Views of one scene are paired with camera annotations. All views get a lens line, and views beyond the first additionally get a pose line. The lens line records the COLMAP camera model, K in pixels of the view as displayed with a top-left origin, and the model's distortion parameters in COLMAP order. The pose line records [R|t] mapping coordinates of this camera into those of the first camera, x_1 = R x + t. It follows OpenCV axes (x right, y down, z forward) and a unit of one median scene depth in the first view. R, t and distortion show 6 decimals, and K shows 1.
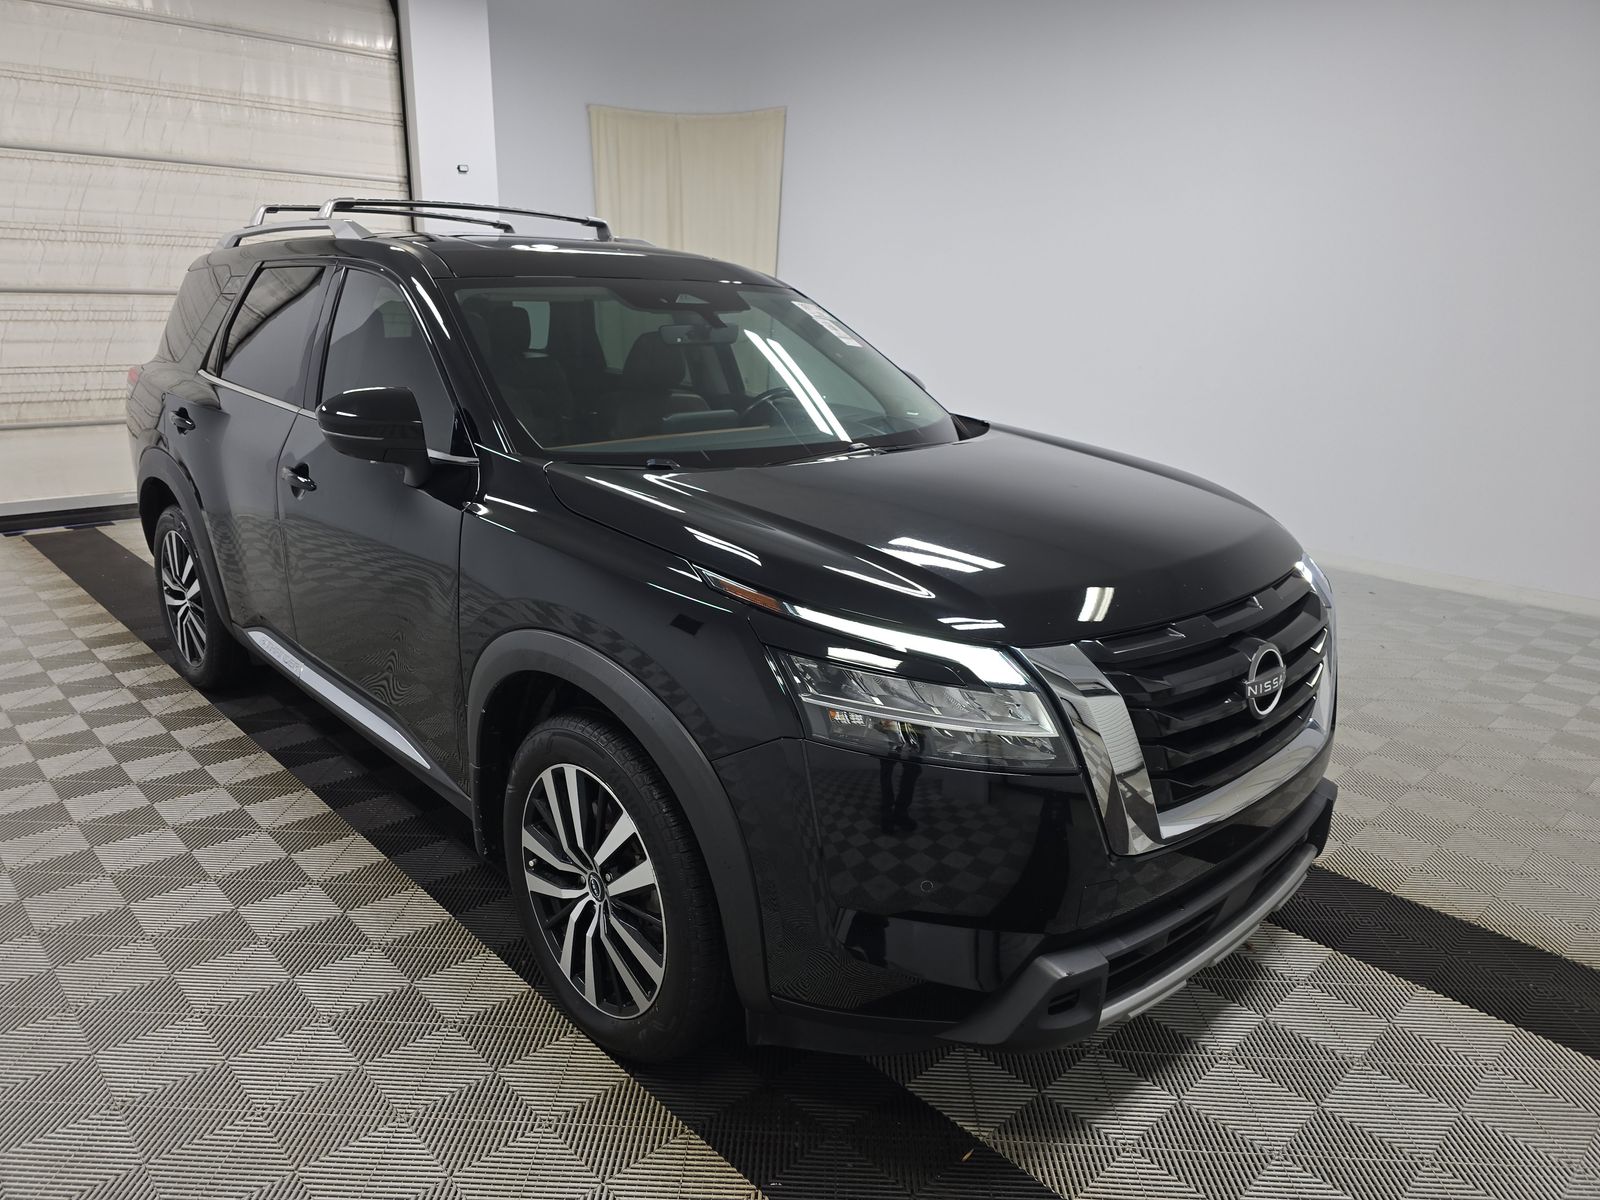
lens RADIAL K [[1102.7, 0, 790.2], [0, 1102.7, 606.9], [0, 0, 1]] dist [-0.001560, -0.004346]
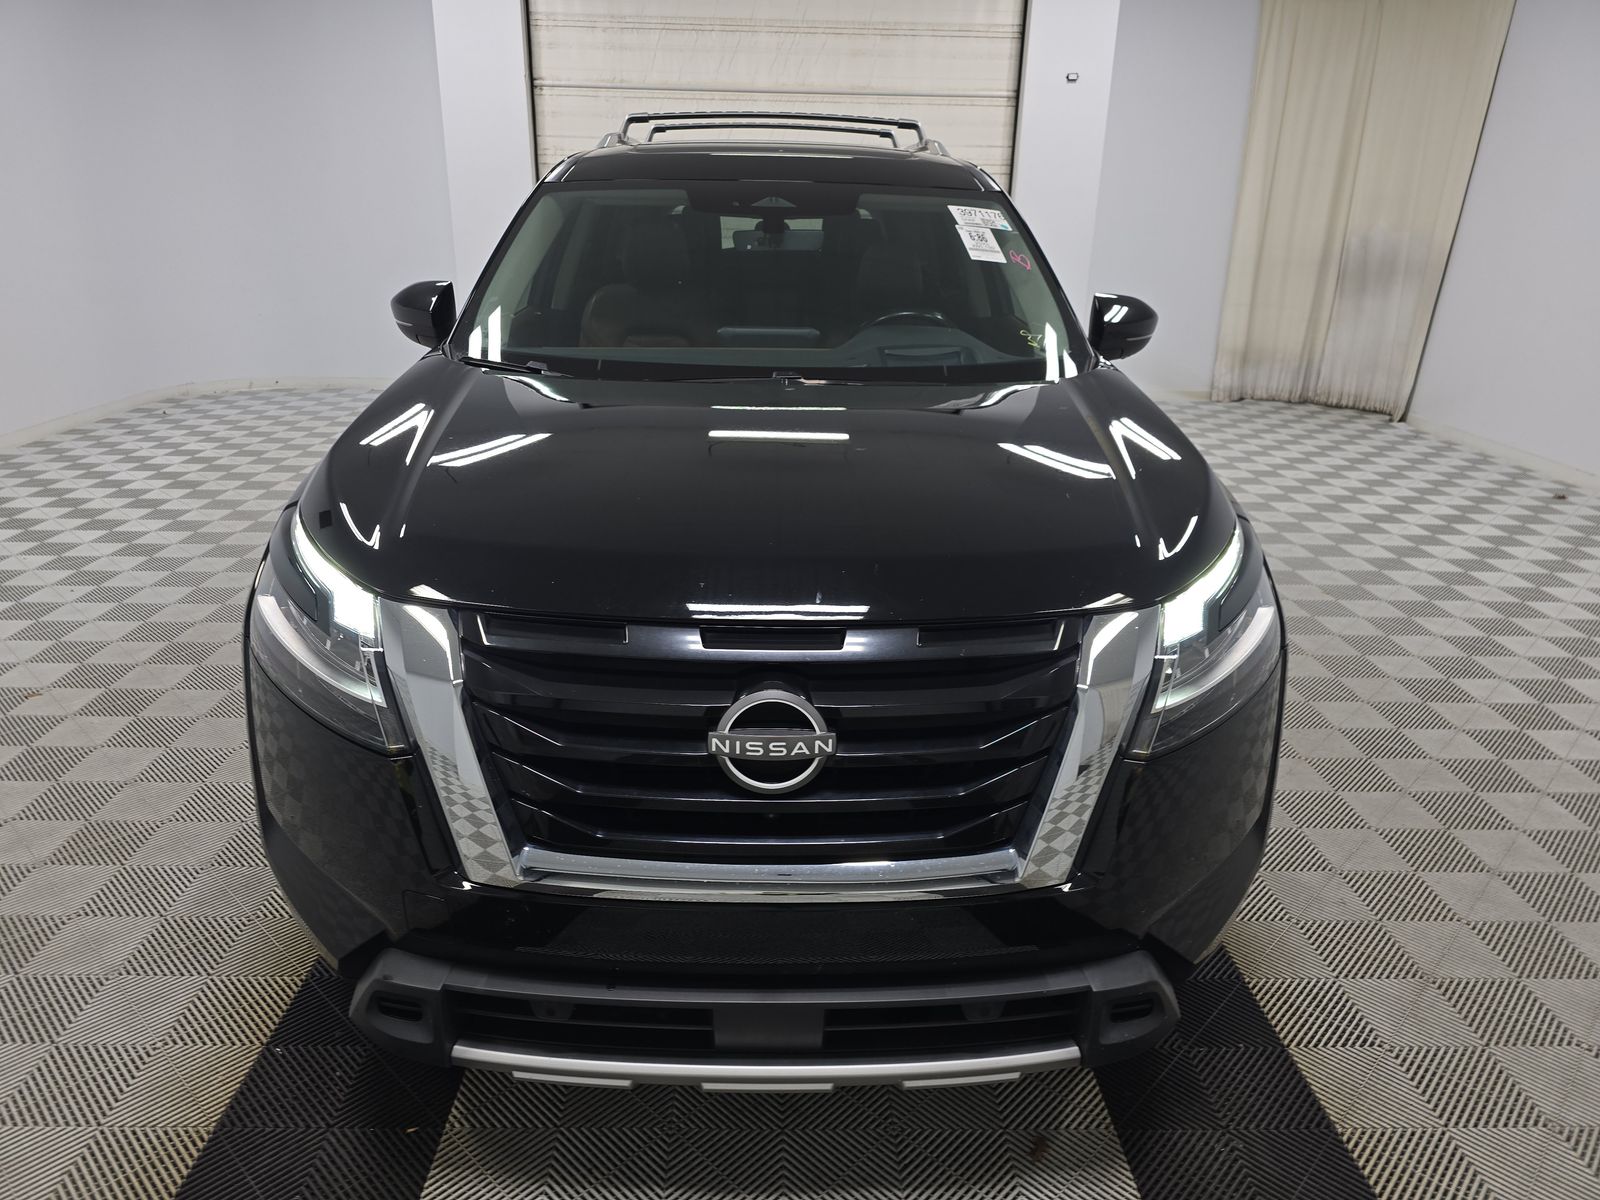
lens RADIAL K [[1102.7, 0, 790.2], [0, 1102.7, 606.9], [0, 0, 1]] dist [-0.001560, -0.004346]
pose [[0.761268, 0.209122, -0.613791, 0.238902], [-0.170848, 0.977809, 0.121247, -0.027714], [0.625526, 0.012564, 0.780102, 0.129759]]
